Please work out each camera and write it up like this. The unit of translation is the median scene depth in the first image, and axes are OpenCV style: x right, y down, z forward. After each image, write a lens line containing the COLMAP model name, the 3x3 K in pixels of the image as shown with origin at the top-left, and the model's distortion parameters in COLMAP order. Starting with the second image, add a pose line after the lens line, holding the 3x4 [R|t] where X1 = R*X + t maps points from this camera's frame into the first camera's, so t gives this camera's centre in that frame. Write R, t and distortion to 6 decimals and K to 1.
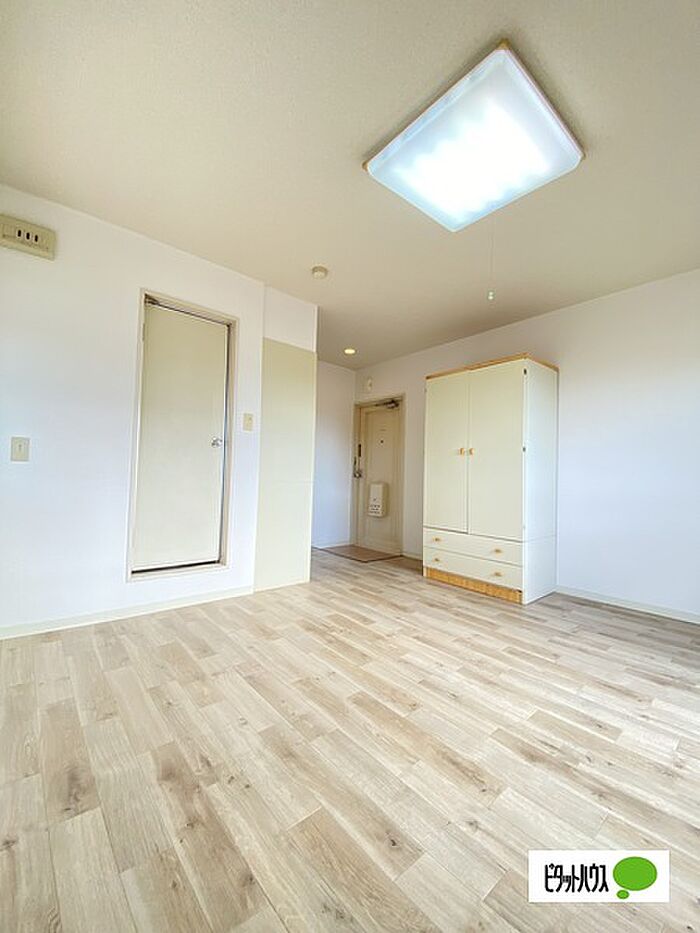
lens RADIAL K [[387.0, 0, 350.8], [0, 387.0, 475.8], [0, 0, 1]] dist [-0.002608, -0.020918]
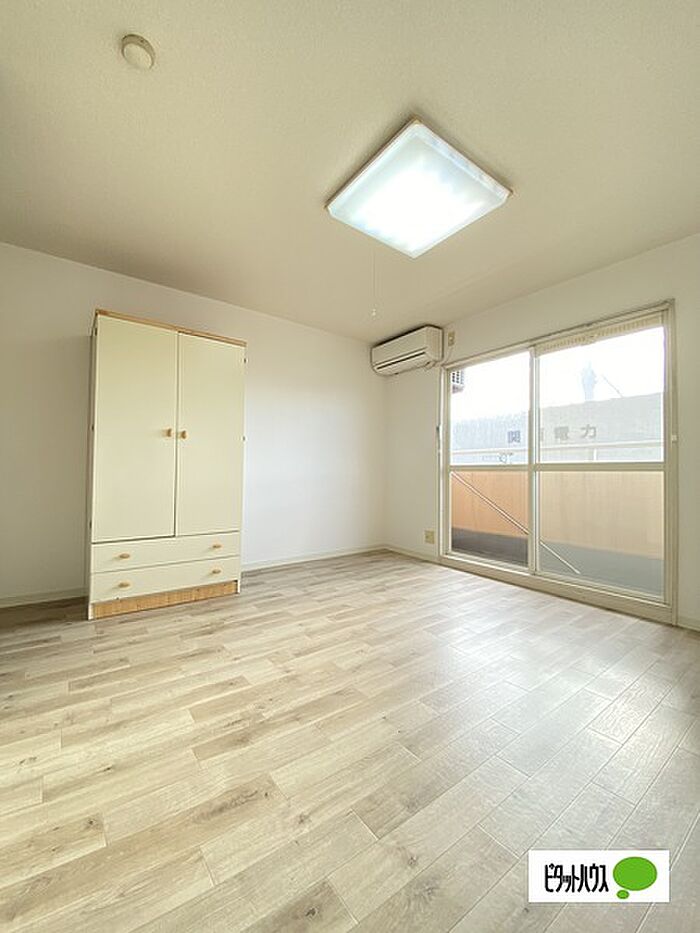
lens RADIAL K [[382.0, 0, 351.9], [0, 382.0, 461.3], [0, 0, 1]] dist [0.027324, -0.019370]
pose [[0.067850, -0.001155, 0.997695, -0.733324], [-0.010332, 0.999945, 0.001860, -0.018861], [-0.997642, -0.010435, 0.067834, 0.890694]]
